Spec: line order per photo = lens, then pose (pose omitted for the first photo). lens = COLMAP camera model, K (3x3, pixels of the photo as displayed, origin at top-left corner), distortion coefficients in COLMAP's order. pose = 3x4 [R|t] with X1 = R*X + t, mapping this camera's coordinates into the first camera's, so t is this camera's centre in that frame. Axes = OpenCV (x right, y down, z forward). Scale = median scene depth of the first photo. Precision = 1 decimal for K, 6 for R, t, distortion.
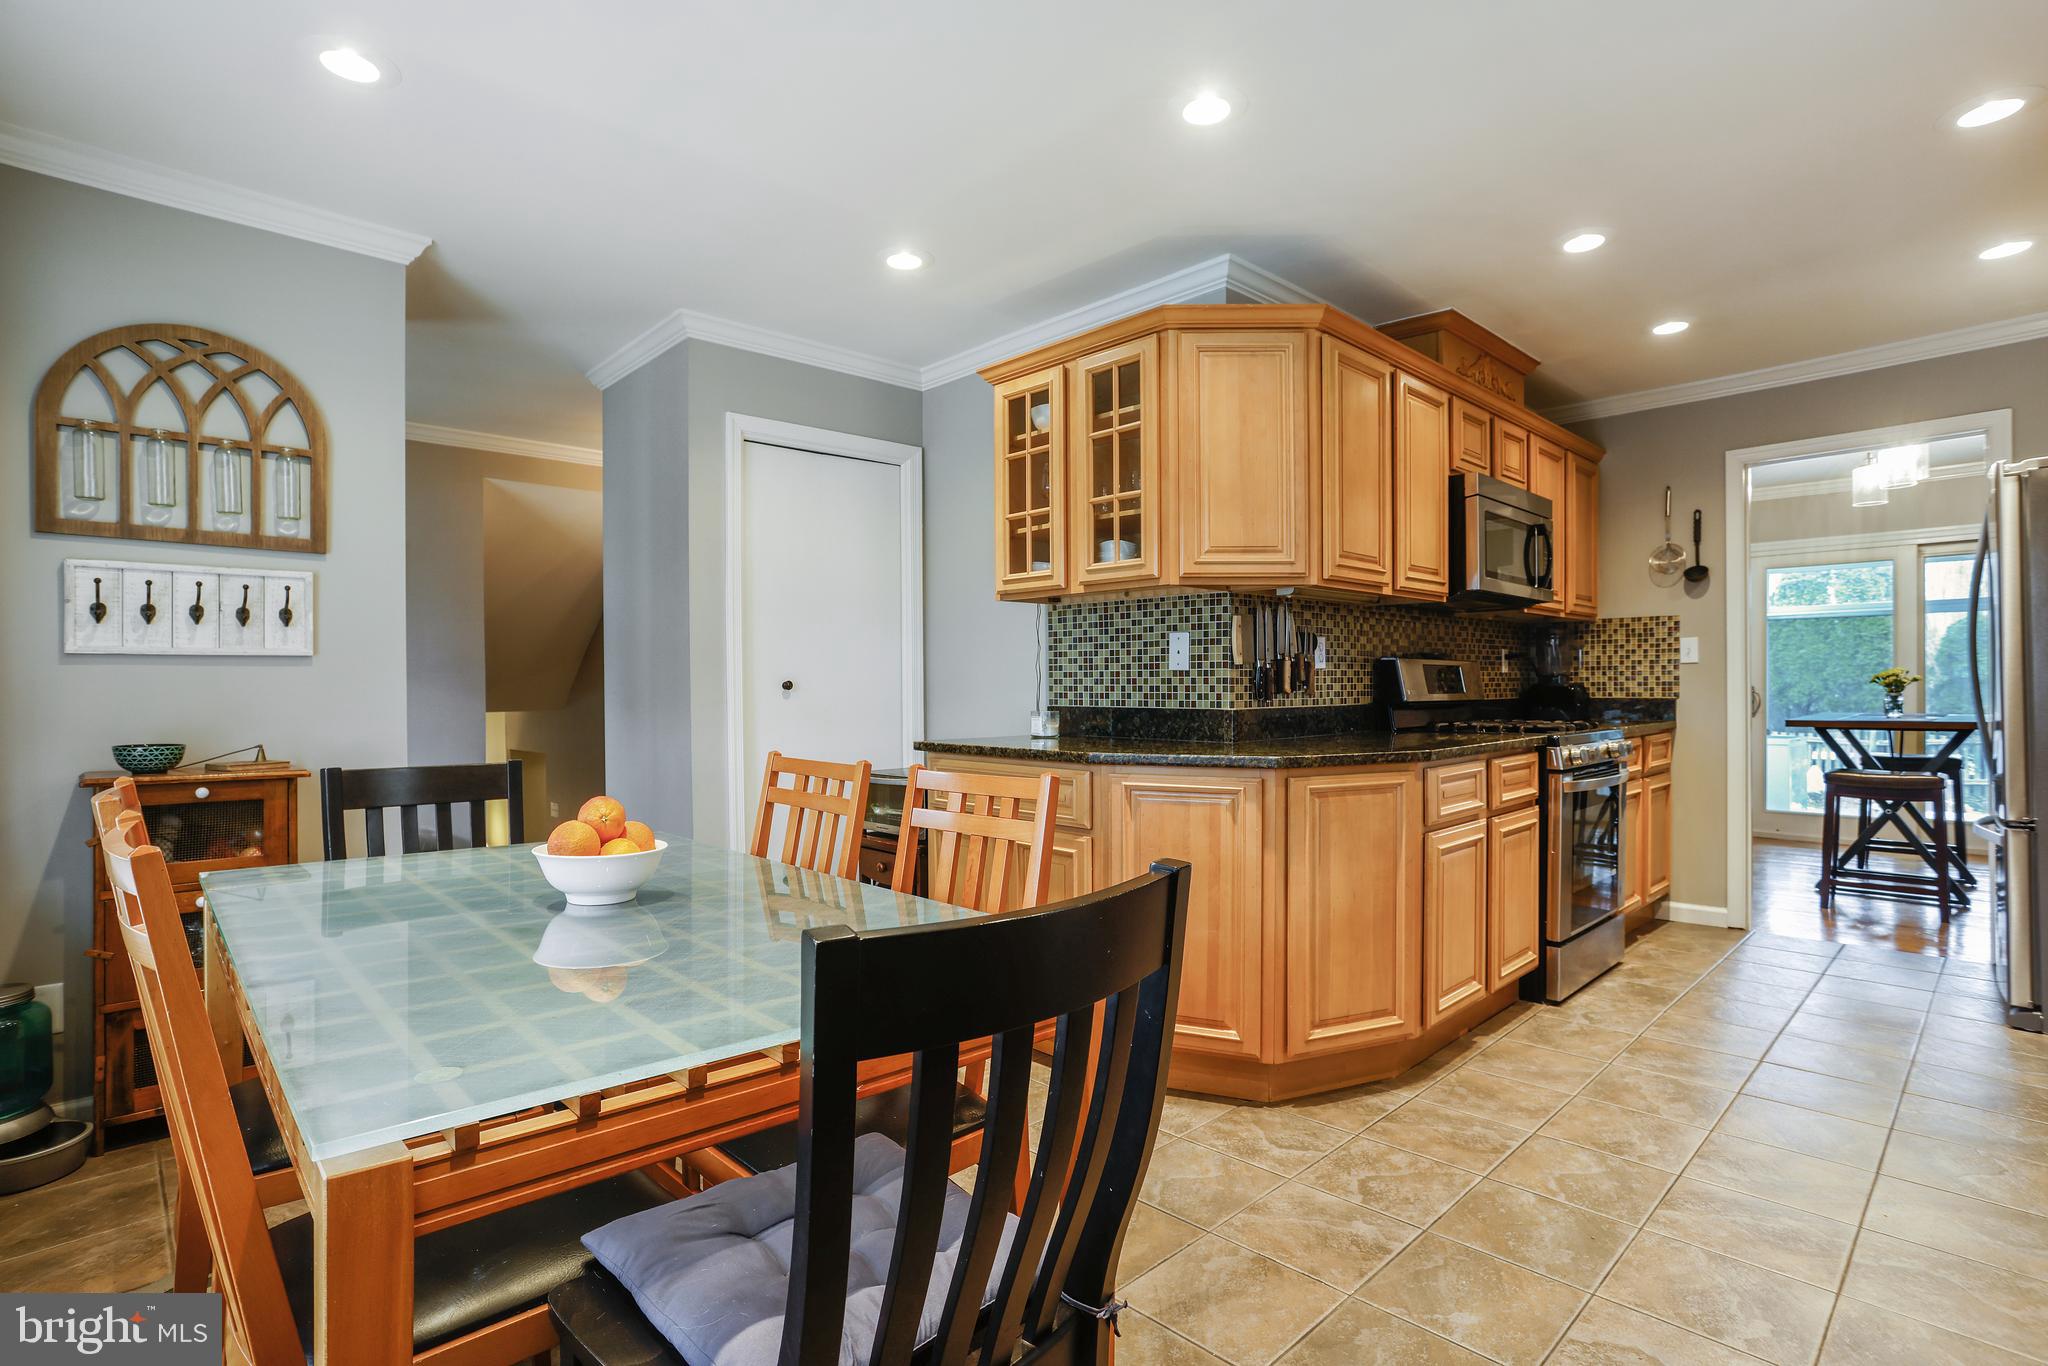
lens RADIAL K [[1020.6, 0, 978.9], [0, 1020.6, 692.1], [0, 0, 1]] dist [-0.076937, 0.036643]
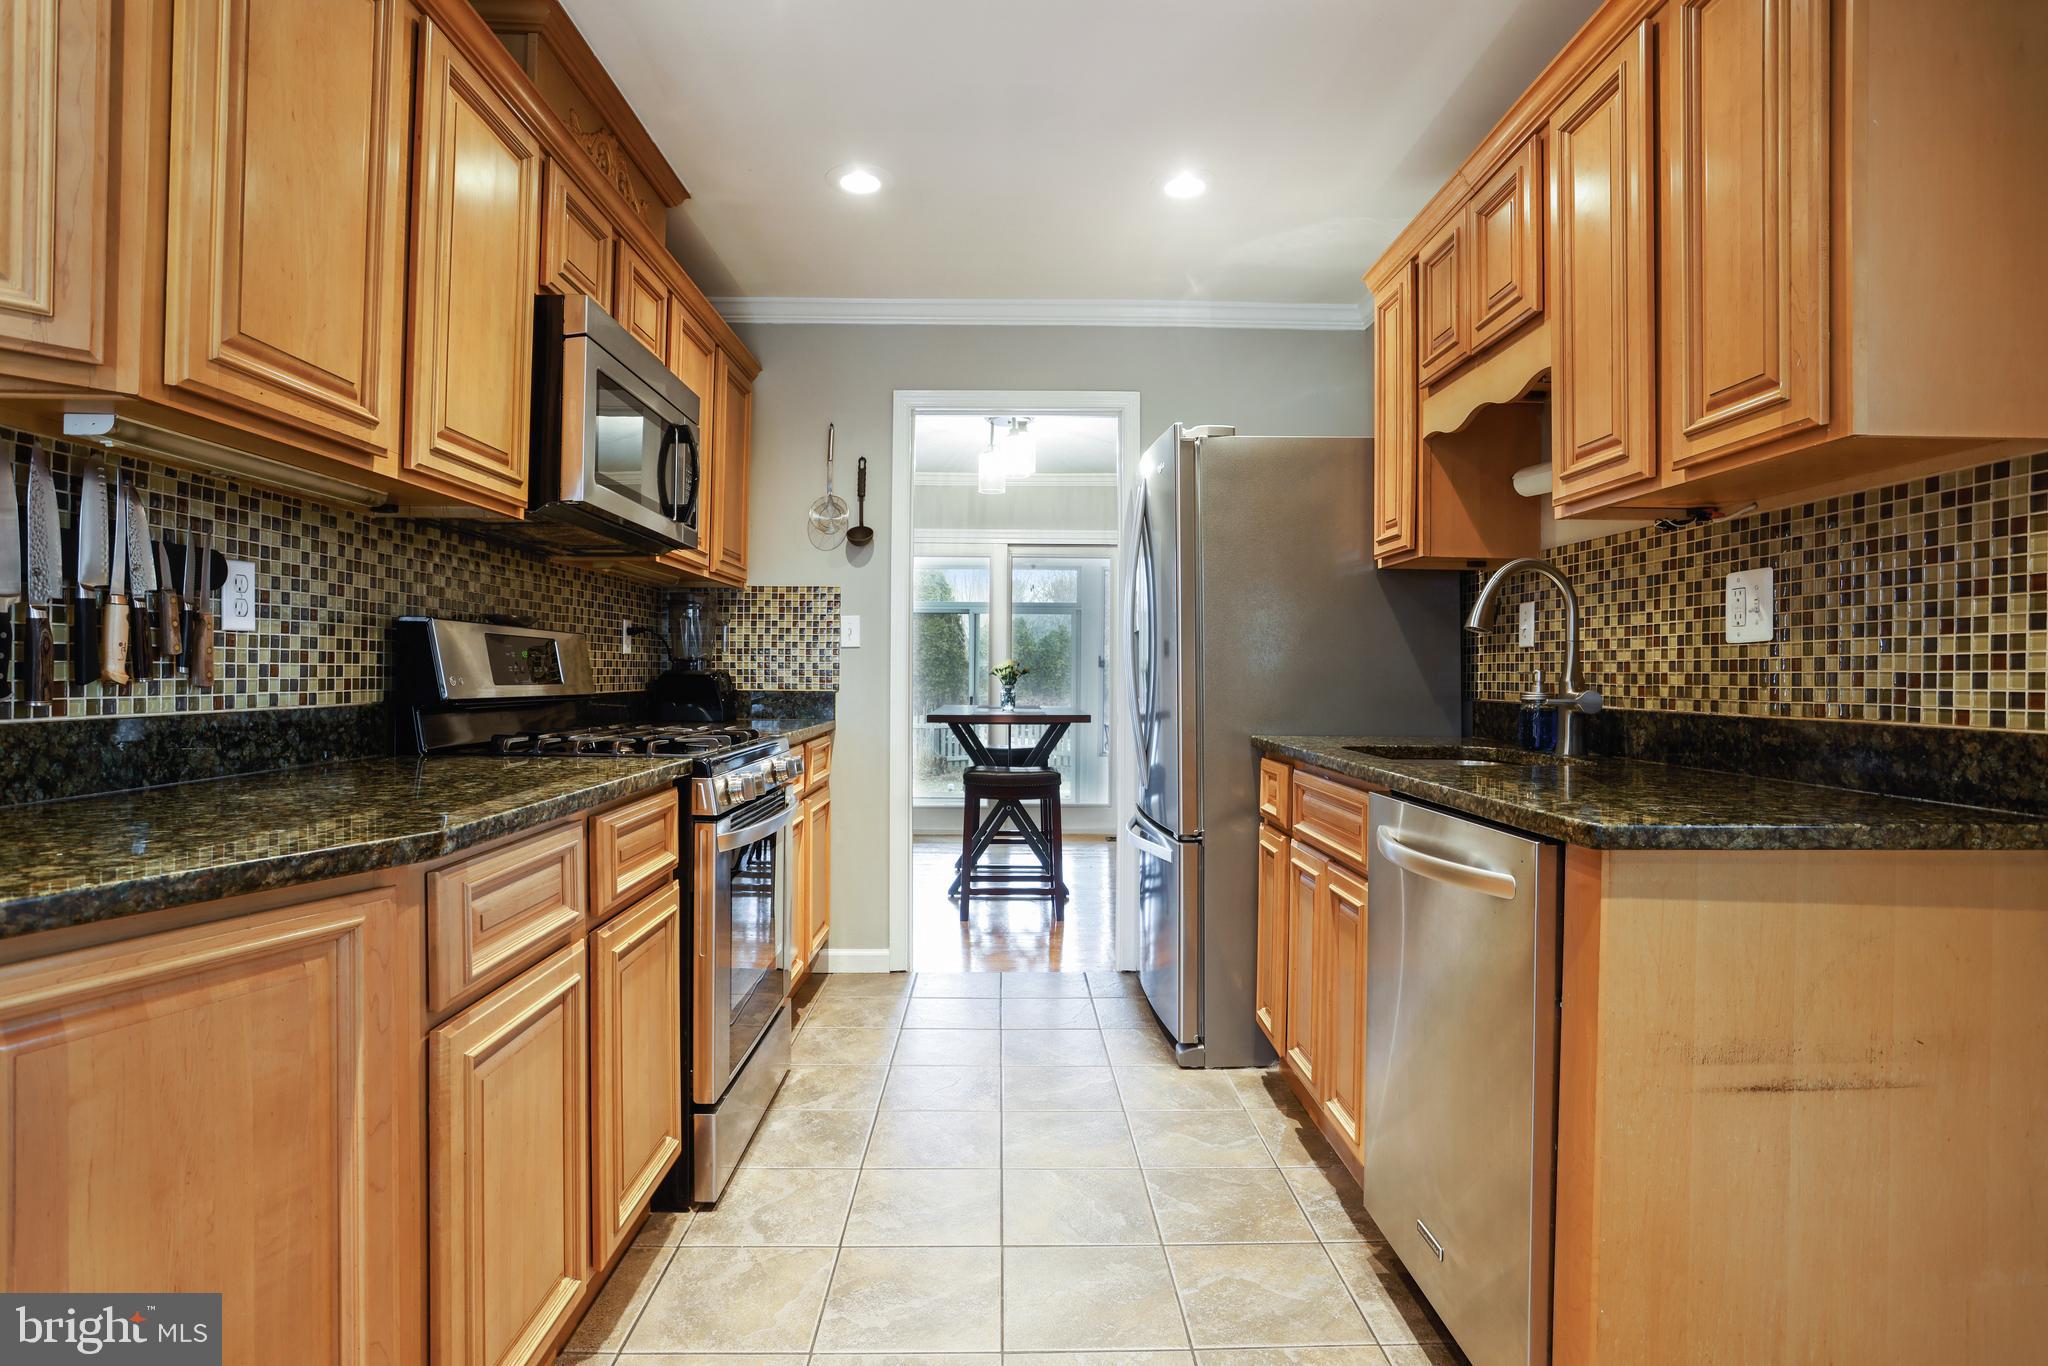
lens RADIAL K [[1029.7, 0, 1020.0], [0, 1029.7, 674.8], [0, 0, 1]] dist [-0.078729, 0.064749]
pose [[0.660560, 0.011526, 0.750684, 0.228010], [-0.008481, 0.999933, -0.007890, -0.002280], [-0.750725, -0.001155, 0.660614, 0.427661]]
